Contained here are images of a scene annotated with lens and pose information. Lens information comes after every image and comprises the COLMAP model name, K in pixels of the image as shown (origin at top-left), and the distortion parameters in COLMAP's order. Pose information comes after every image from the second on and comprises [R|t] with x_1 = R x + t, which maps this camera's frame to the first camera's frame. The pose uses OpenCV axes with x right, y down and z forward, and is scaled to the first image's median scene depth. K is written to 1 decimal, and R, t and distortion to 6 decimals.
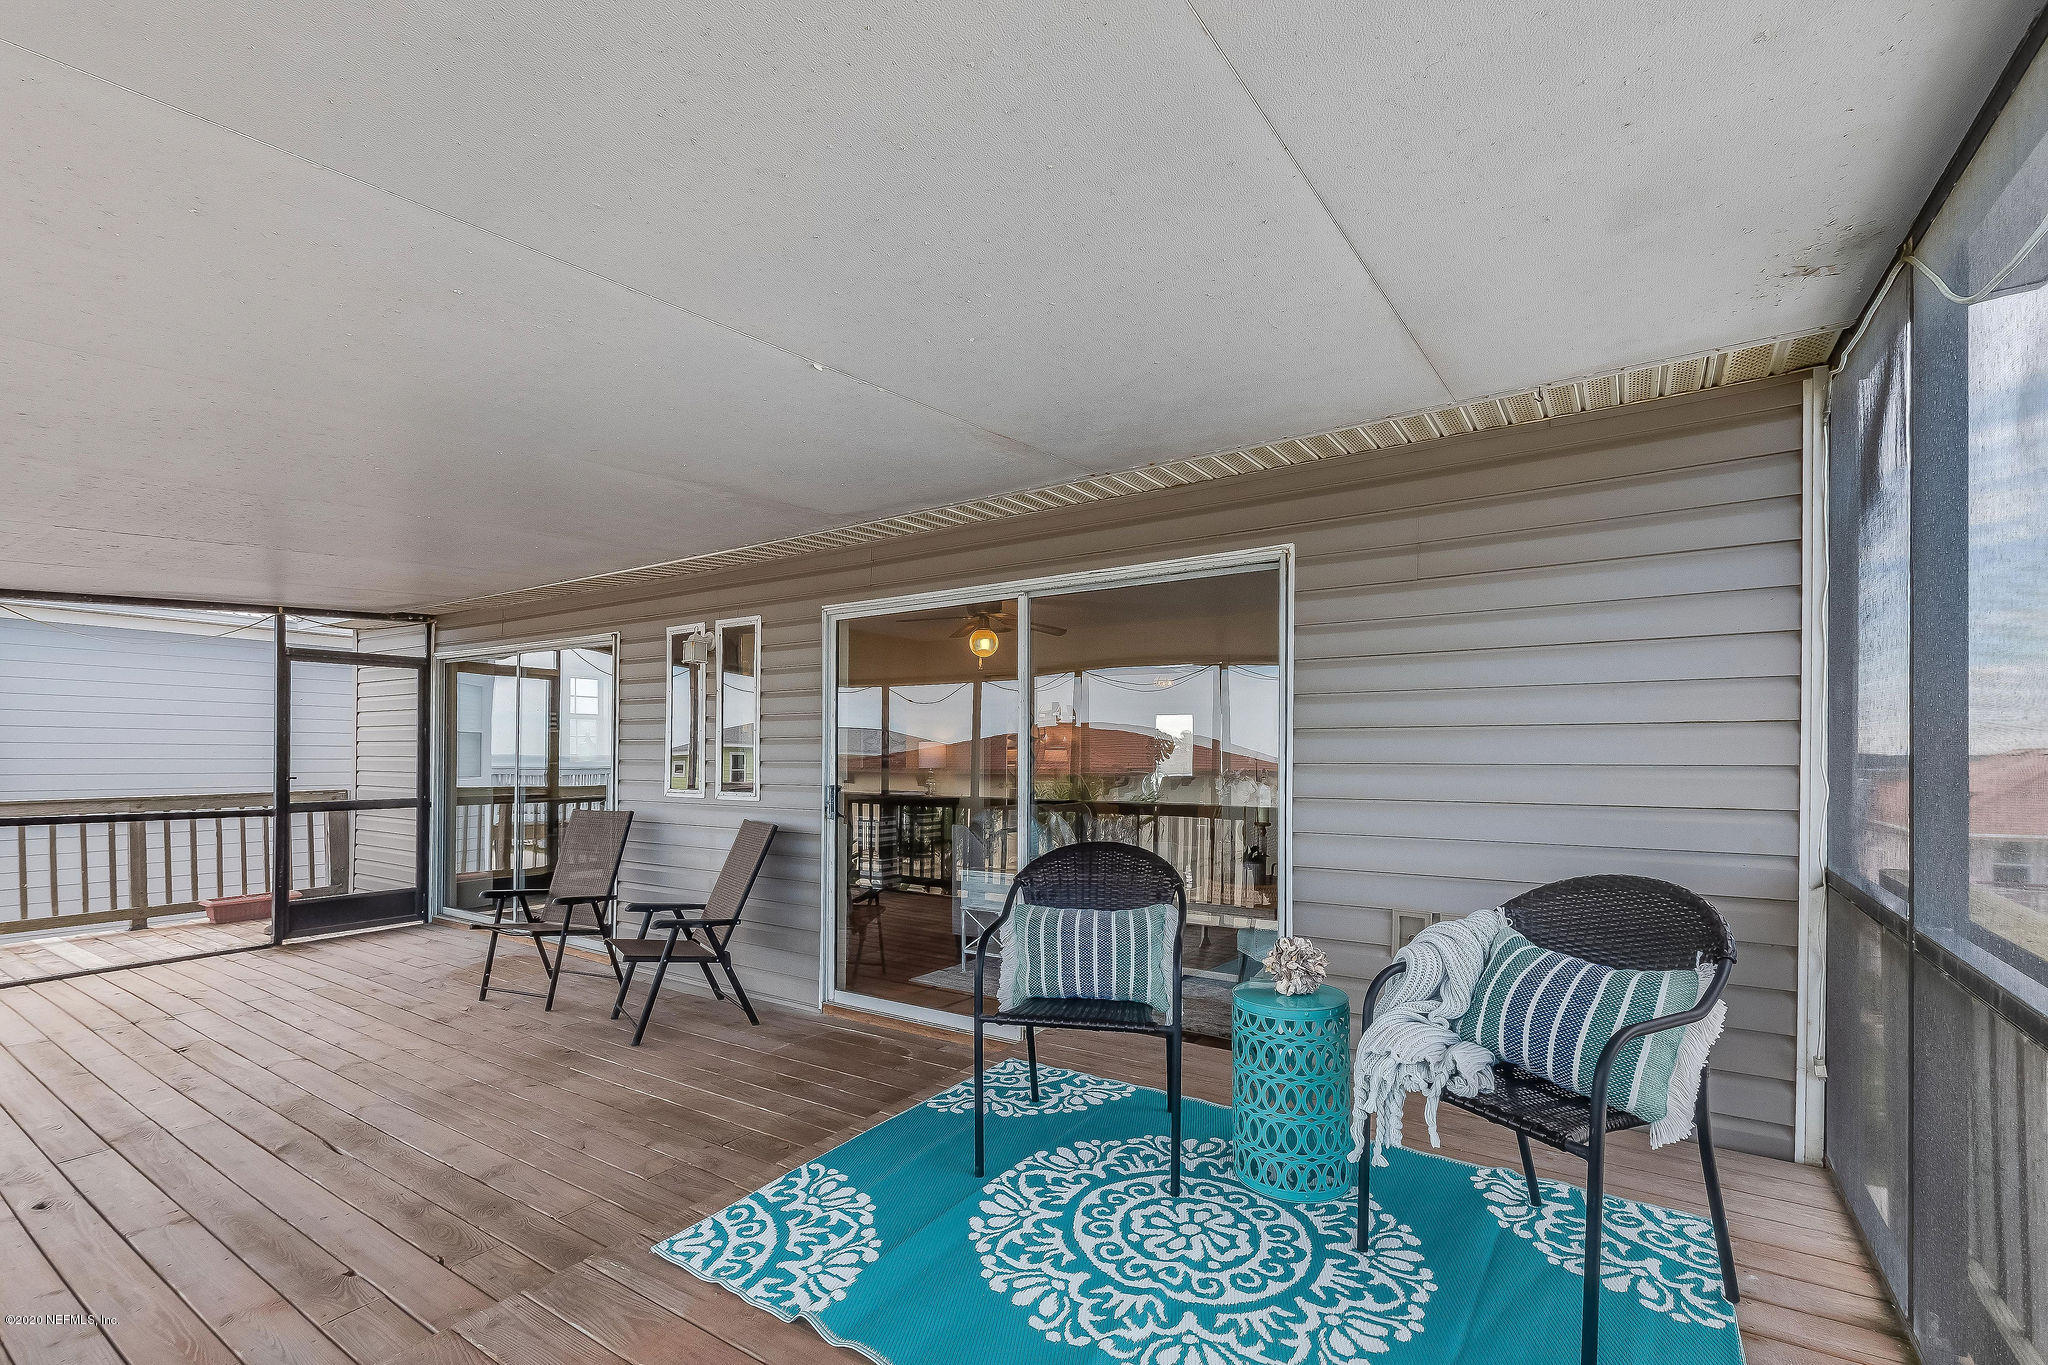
lens RADIAL K [[905.4, 0, 1017.8], [0, 905.4, 738.3], [0, 0, 1]] dist [-0.000818, -0.000169]
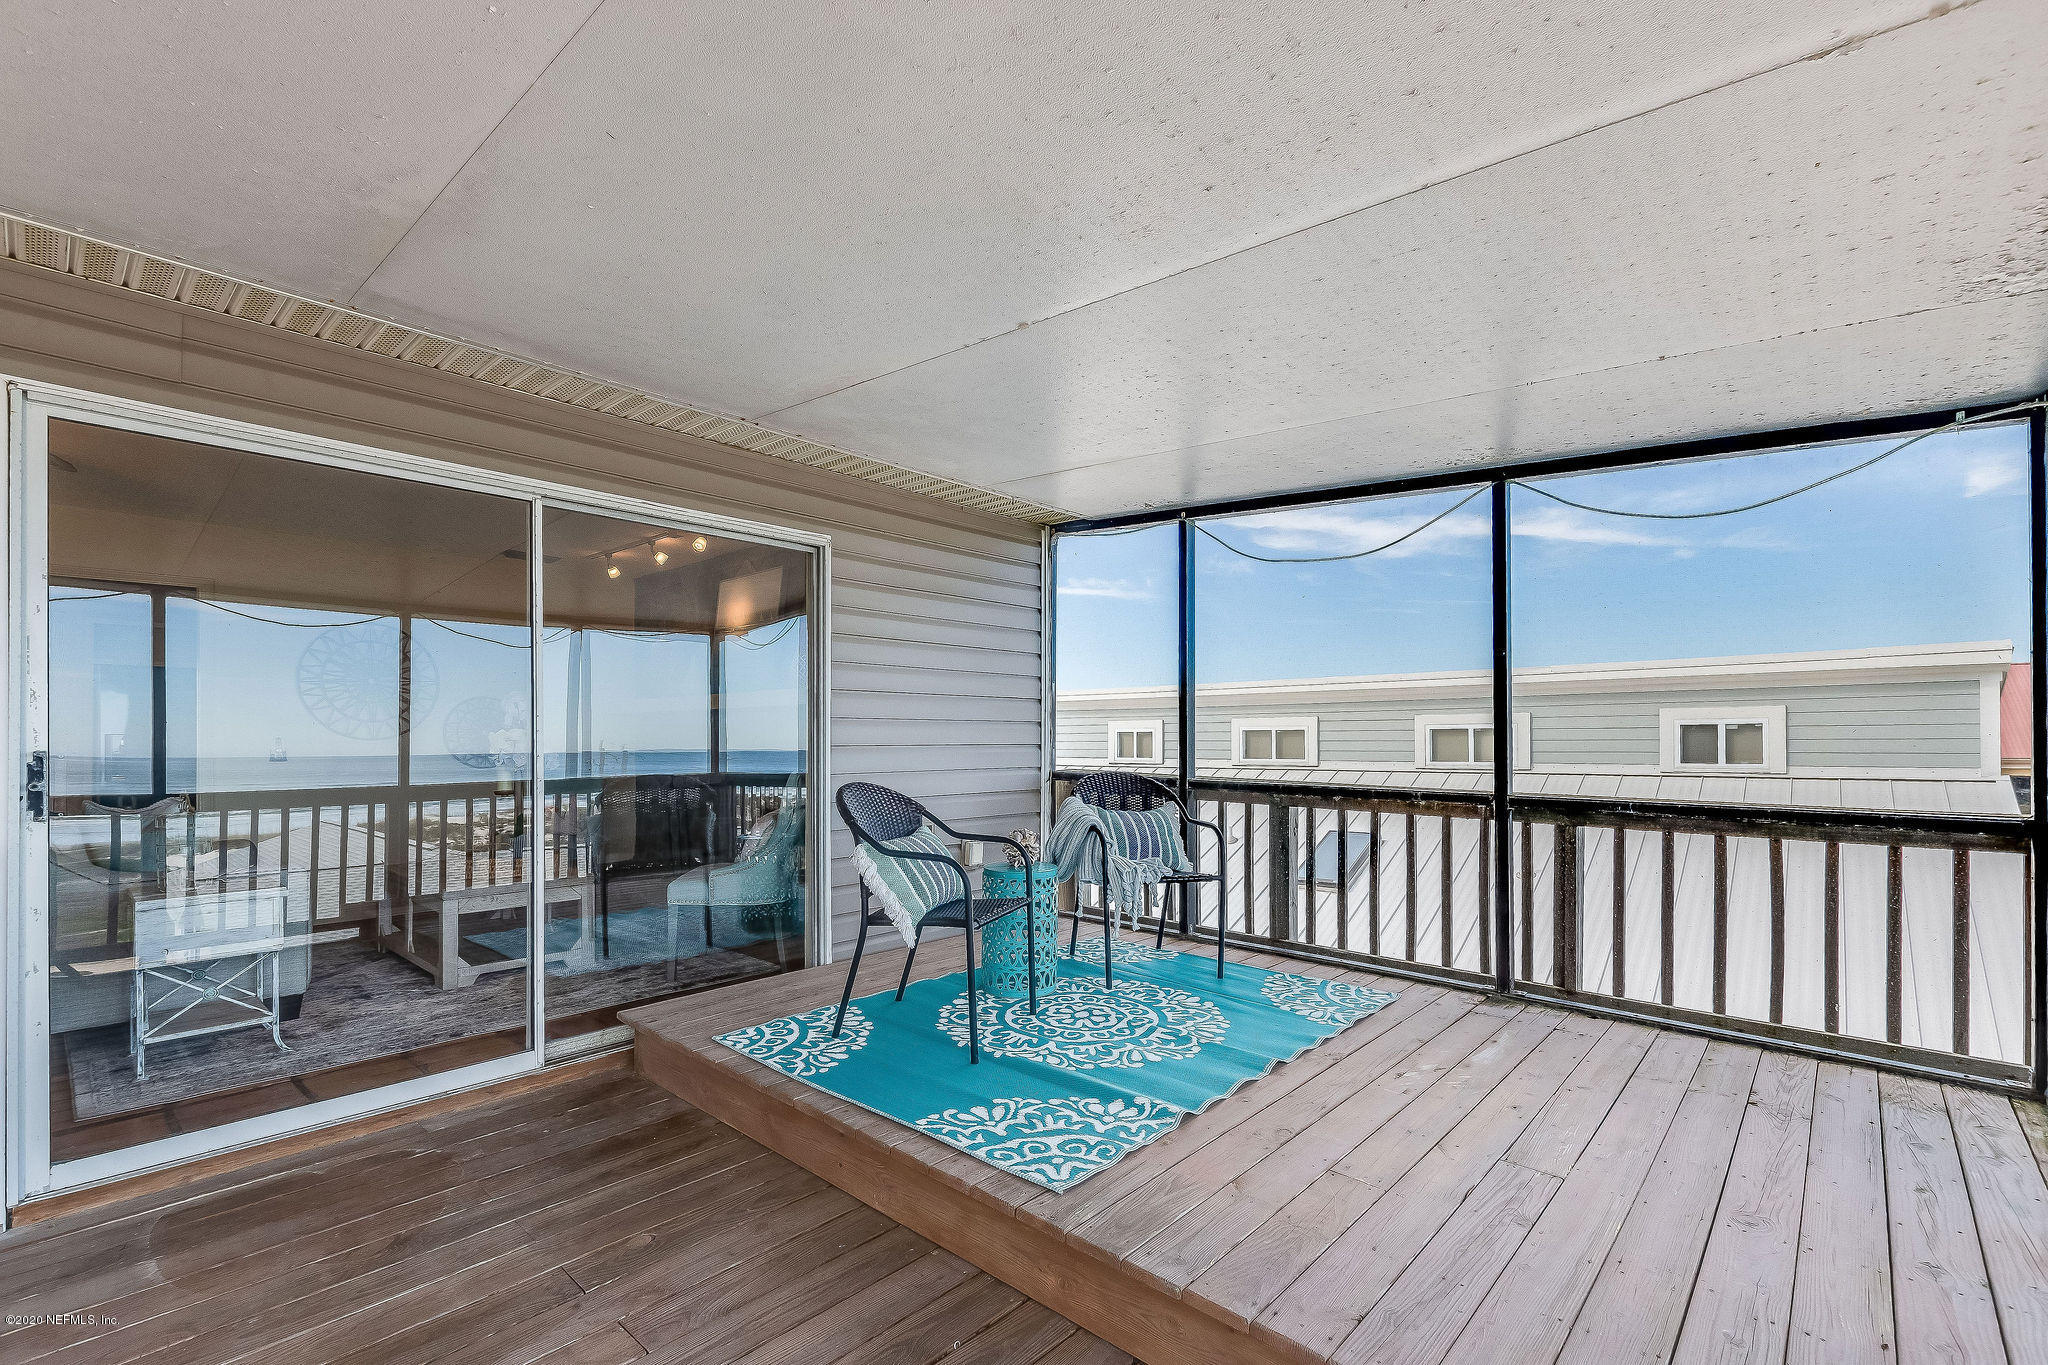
lens RADIAL K [[905.4, 0, 1017.8], [0, 905.4, 738.3], [0, 0, 1]] dist [-0.000818, -0.000169]
pose [[0.148917, 0.005964, 0.988832, -0.943582], [-0.009464, 0.999945, -0.004605, 0.065706], [-0.988804, -0.008672, 0.148965, 0.634344]]
